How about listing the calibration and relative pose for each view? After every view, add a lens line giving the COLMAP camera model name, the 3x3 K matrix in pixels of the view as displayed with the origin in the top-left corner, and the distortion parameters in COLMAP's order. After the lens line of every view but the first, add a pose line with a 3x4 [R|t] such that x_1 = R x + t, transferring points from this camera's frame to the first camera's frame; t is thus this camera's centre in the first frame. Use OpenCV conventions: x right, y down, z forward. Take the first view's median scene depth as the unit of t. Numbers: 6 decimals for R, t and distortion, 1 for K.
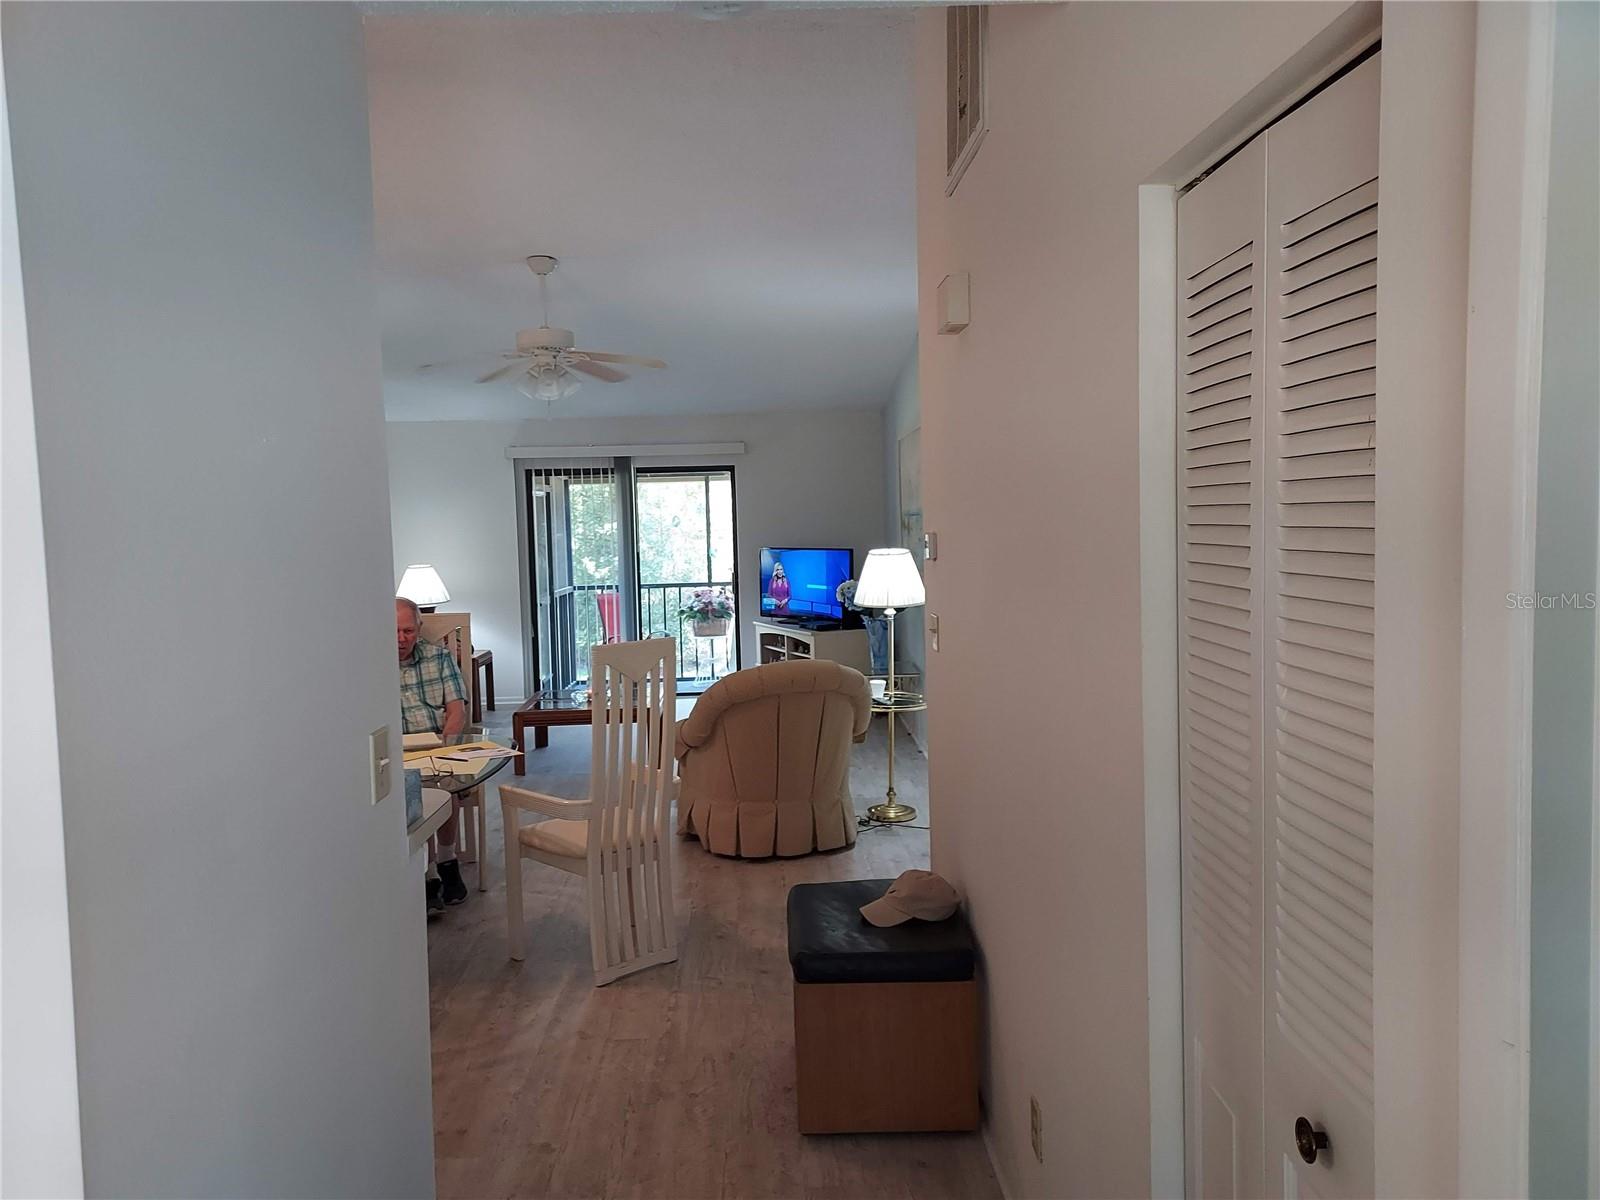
lens RADIAL K [[1150.2, 0, 798.6], [0, 1150.2, 601.6], [0, 0, 1]] dist [0.057186, -0.028089]
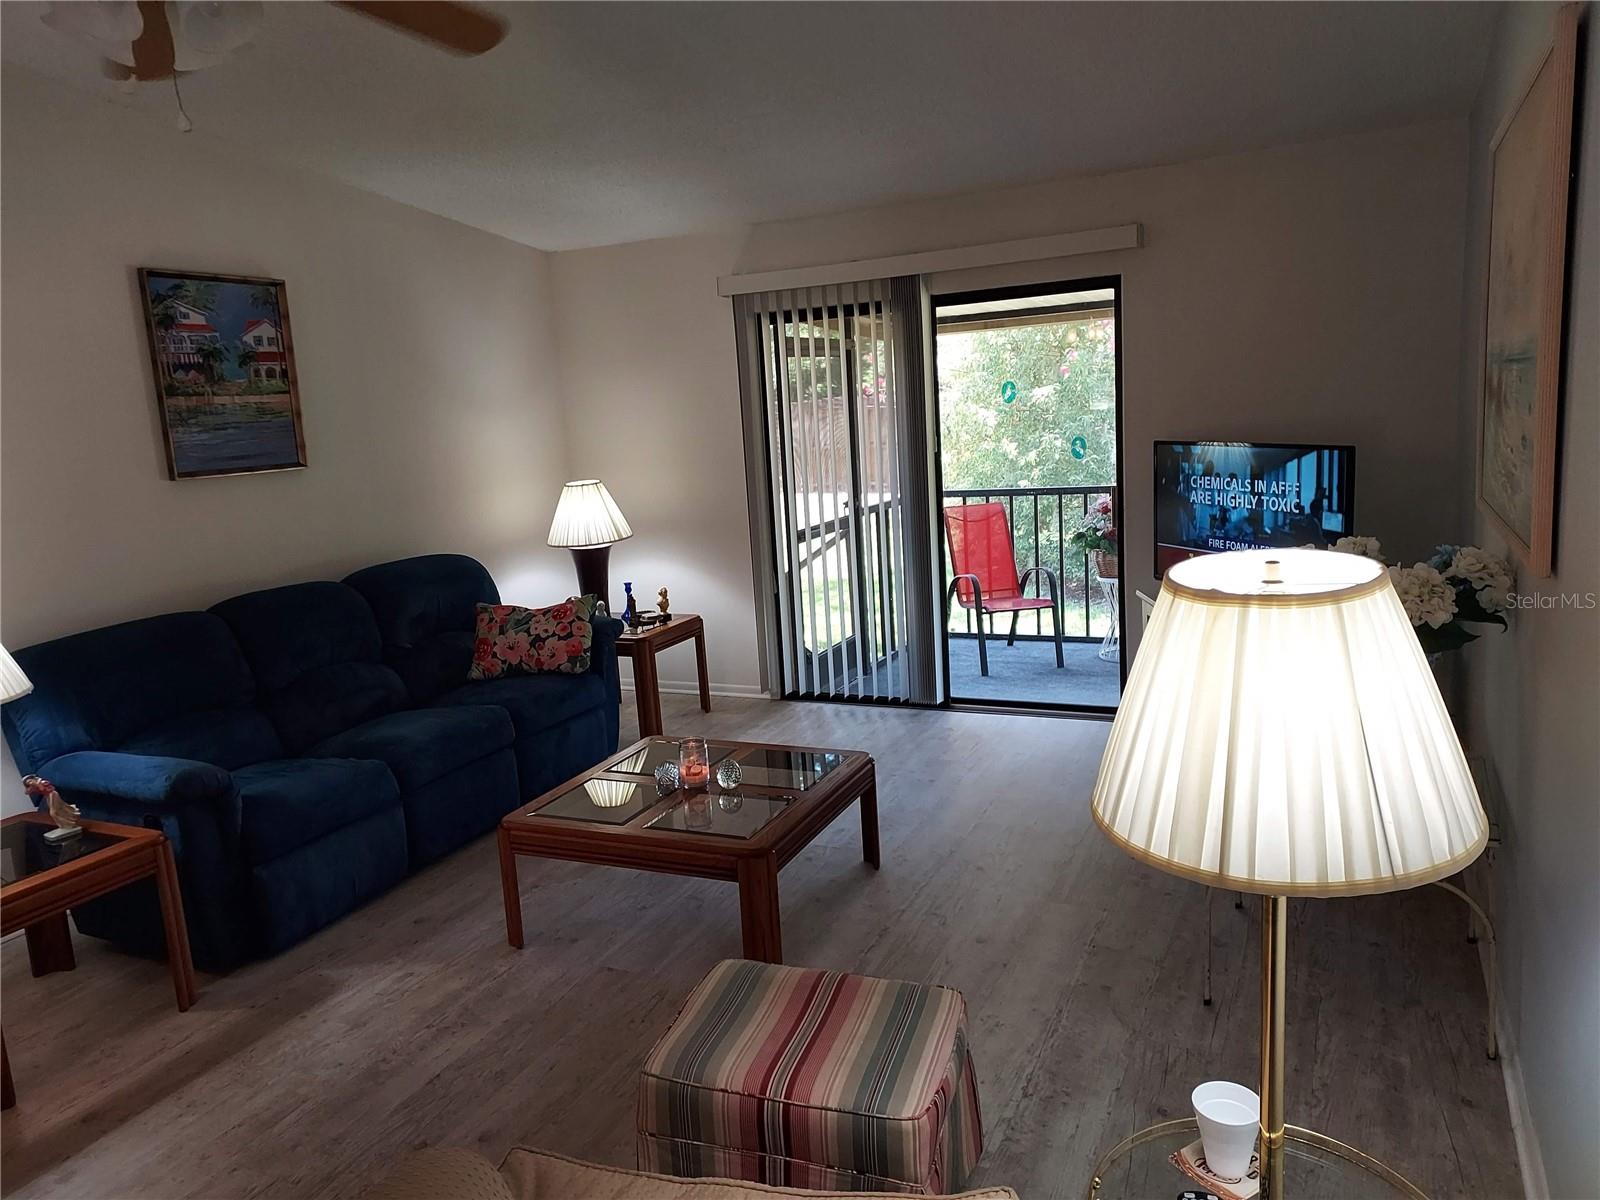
lens RADIAL K [[1150.2, 0, 800.8], [0, 1150.2, 605.1], [0, 0, 1]] dist [0.057186, -0.028089]
pose [[0.889143, 0.050964, -0.454784, 0.060236], [0.005992, 0.992398, 0.122925, -0.038453], [0.457591, -0.112023, 0.882078, 0.477677]]
